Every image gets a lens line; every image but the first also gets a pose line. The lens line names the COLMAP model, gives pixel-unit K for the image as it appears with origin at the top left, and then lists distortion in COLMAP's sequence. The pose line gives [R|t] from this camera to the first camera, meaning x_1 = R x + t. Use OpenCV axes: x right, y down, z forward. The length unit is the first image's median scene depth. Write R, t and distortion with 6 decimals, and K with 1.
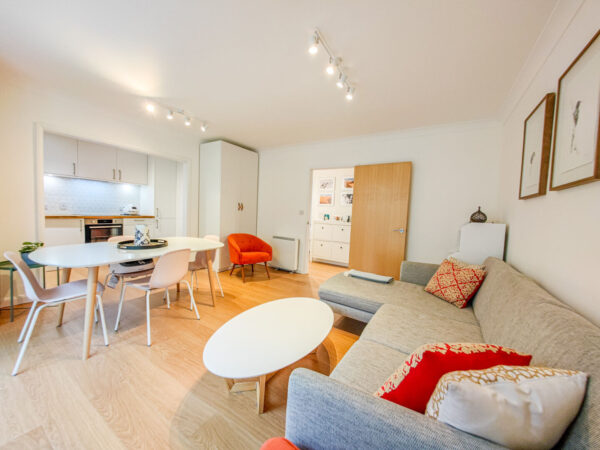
lens RADIAL K [[236.2, 0, 290.3], [0, 236.2, 226.5], [0, 0, 1]] dist [0.002680, 0.000109]
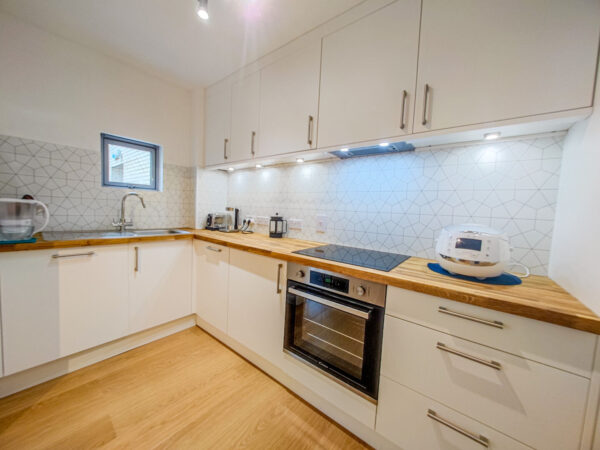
lens RADIAL K [[233.4, 0, 272.9], [0, 233.4, 224.2], [0, 0, 1]] dist [-0.003388, -0.000265]
pose [[-0.135058, 0.014786, -0.990727, -0.518781], [-0.118854, 0.992427, 0.031014, -0.094790], [0.983683, 0.121941, -0.132278, 1.007493]]
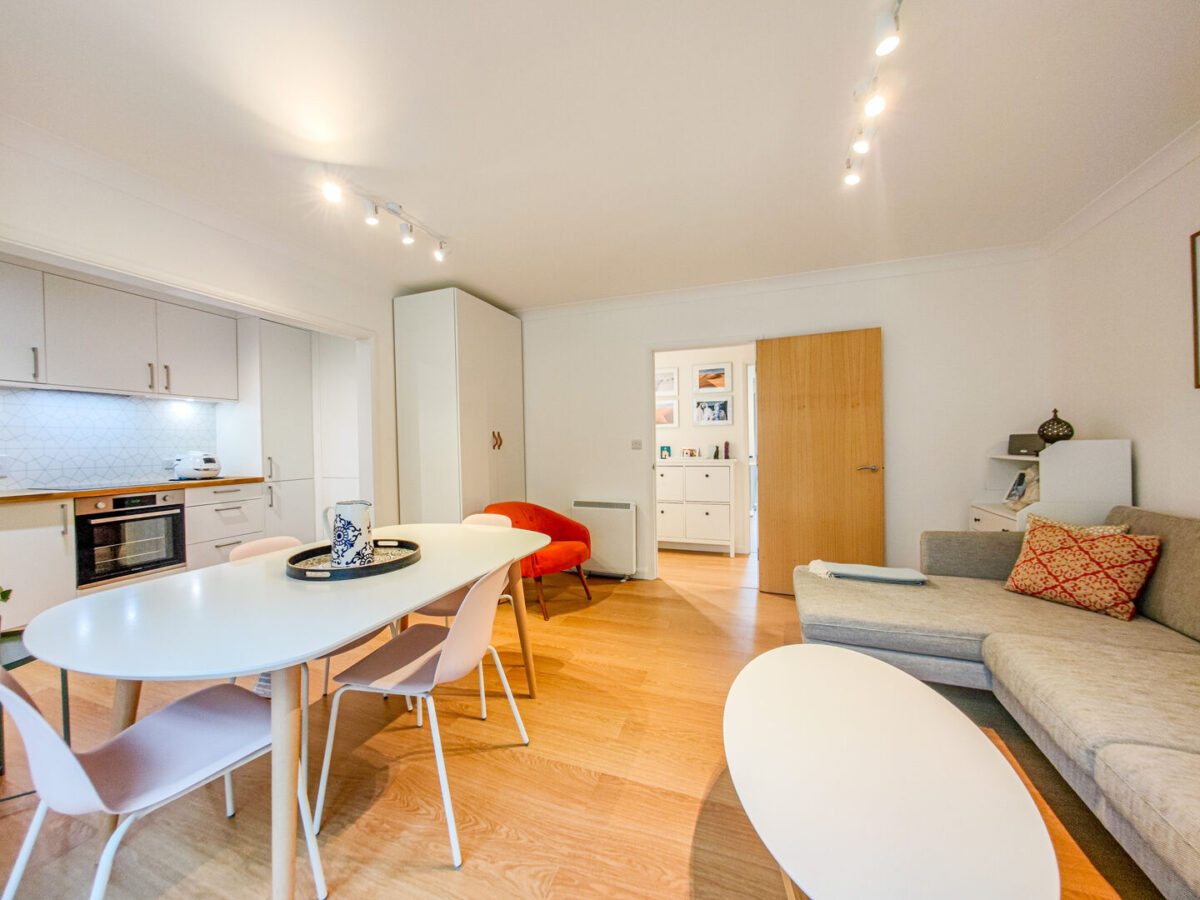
lens RADIAL K [[472.4, 0, 588.5], [0, 472.4, 449.8], [0, 0, 1]] dist [-0.001455, -0.000036]
pose [[0.975836, -0.064658, 0.208720, -0.249402], [0.075286, 0.996218, -0.043376, -0.017727], [-0.205126, 0.058042, 0.977013, 0.134886]]
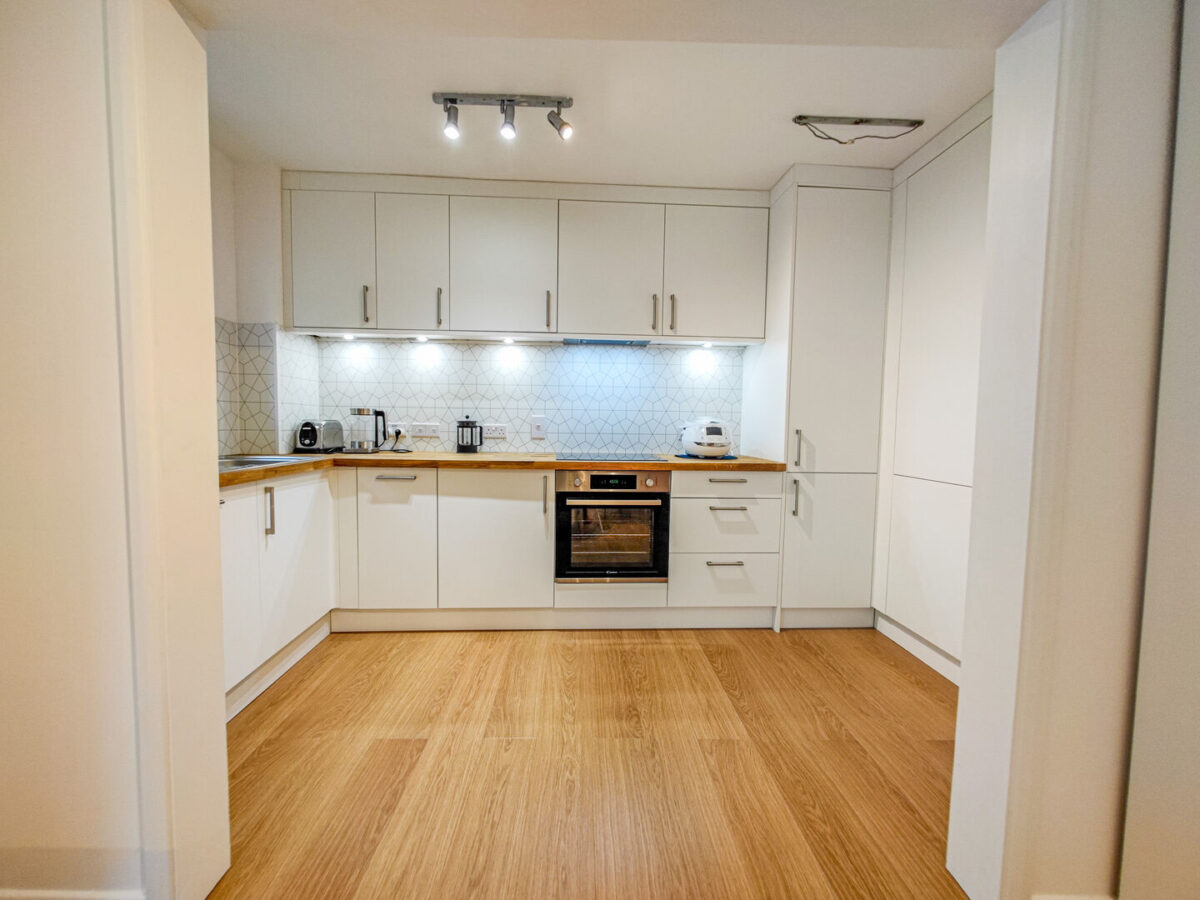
lens RADIAL K [[472.4, 0, 588.5], [0, 472.4, 449.8], [0, 0, 1]] dist [-0.001455, -0.000036]
pose [[0.579571, 0.009345, -0.814868, -0.373302], [-0.043679, 0.998853, -0.019612, -0.048674], [0.813750, 0.046959, 0.579315, 0.691432]]
